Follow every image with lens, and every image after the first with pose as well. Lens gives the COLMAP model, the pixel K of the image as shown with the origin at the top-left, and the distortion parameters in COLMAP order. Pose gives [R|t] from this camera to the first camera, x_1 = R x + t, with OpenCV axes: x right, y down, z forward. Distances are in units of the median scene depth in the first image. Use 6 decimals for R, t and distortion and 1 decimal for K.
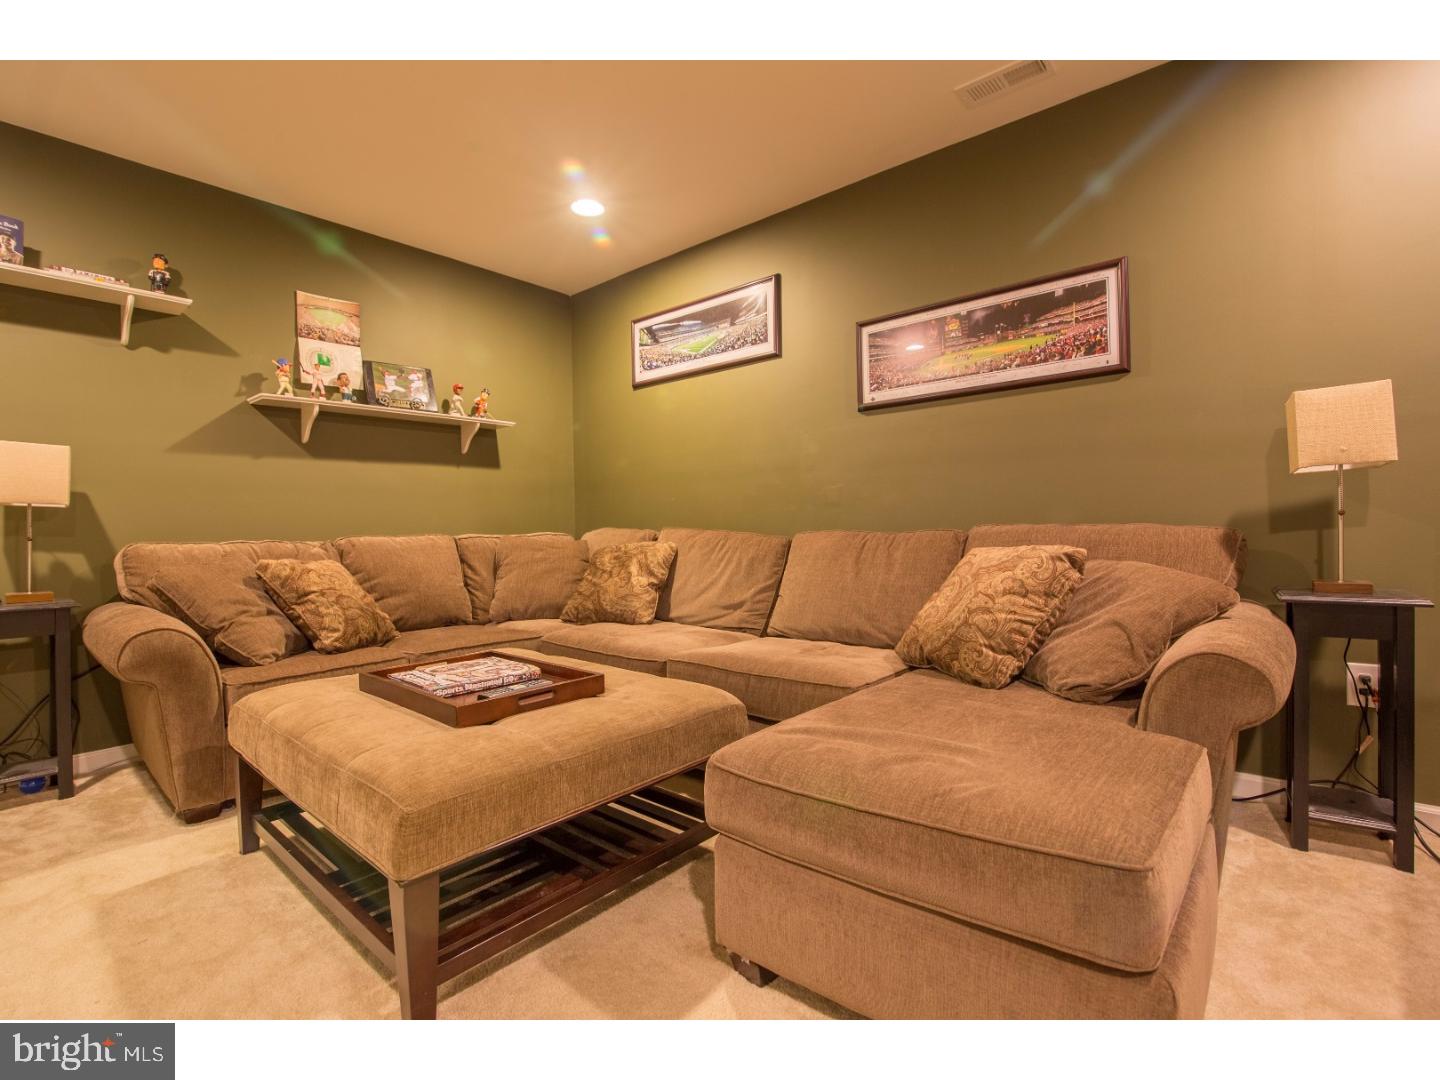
lens RADIAL K [[658.9, 0, 718.5], [0, 658.9, 536.7], [0, 0, 1]] dist [-0.013684, 0.001532]
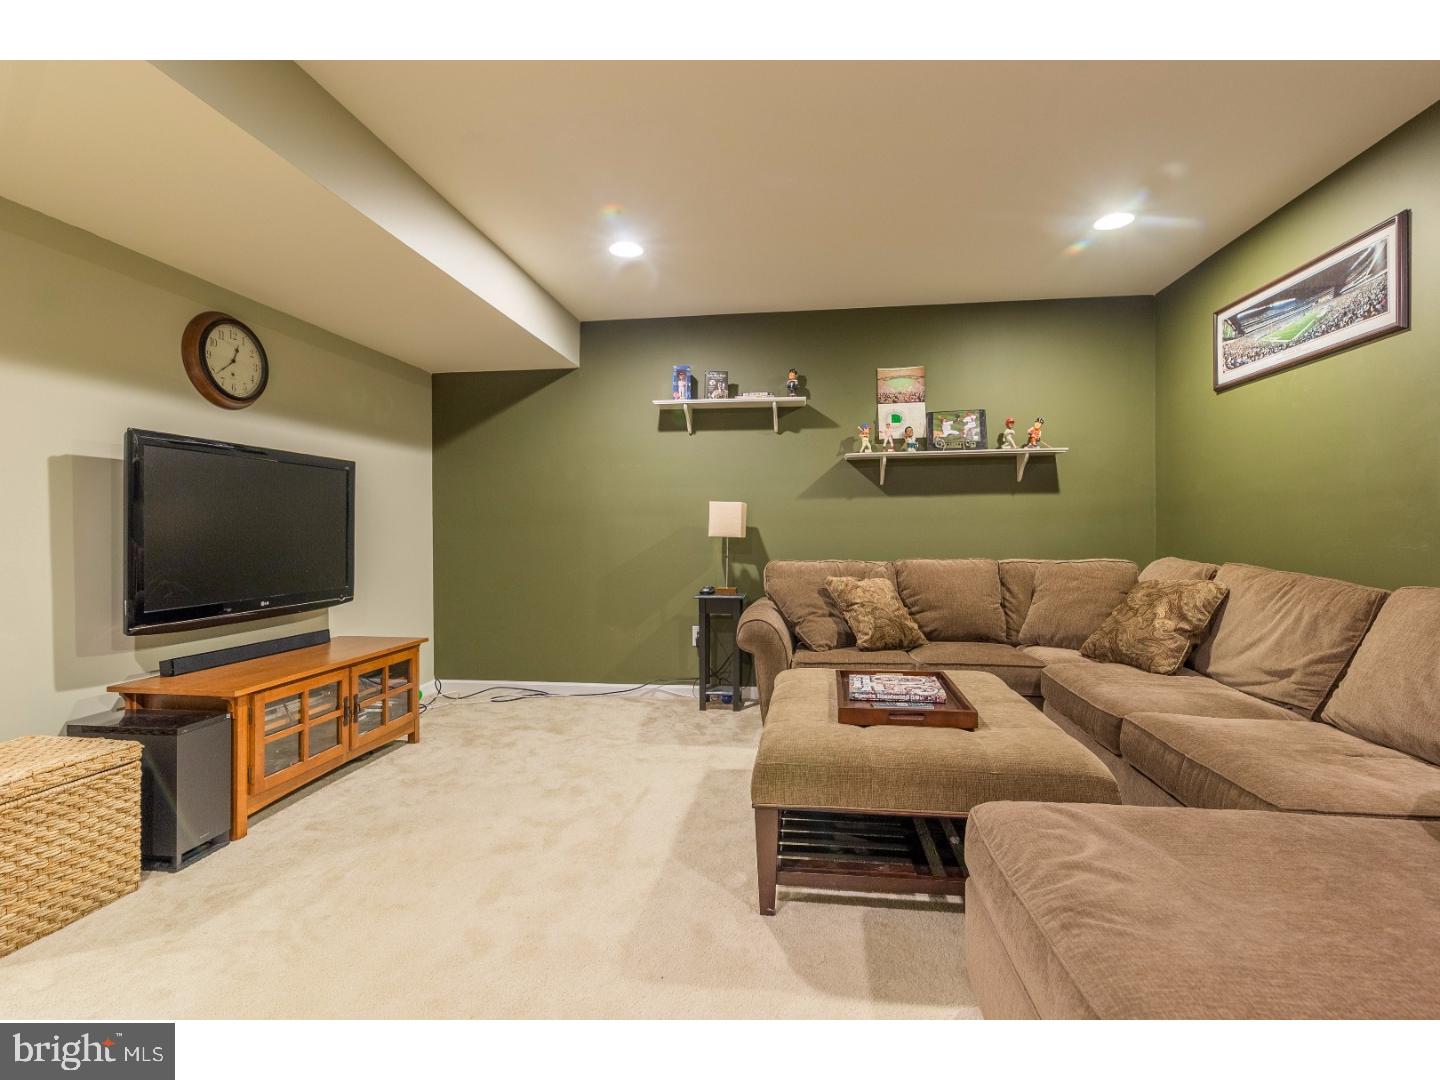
lens RADIAL K [[658.9, 0, 718.2], [0, 658.9, 535.1], [0, 0, 1]] dist [-0.013684, 0.001532]
pose [[0.548149, 0.018391, -0.836178, 0.290634], [-0.016694, 0.999800, 0.011047, -0.053836], [0.836214, 0.007904, 0.548347, 0.014533]]
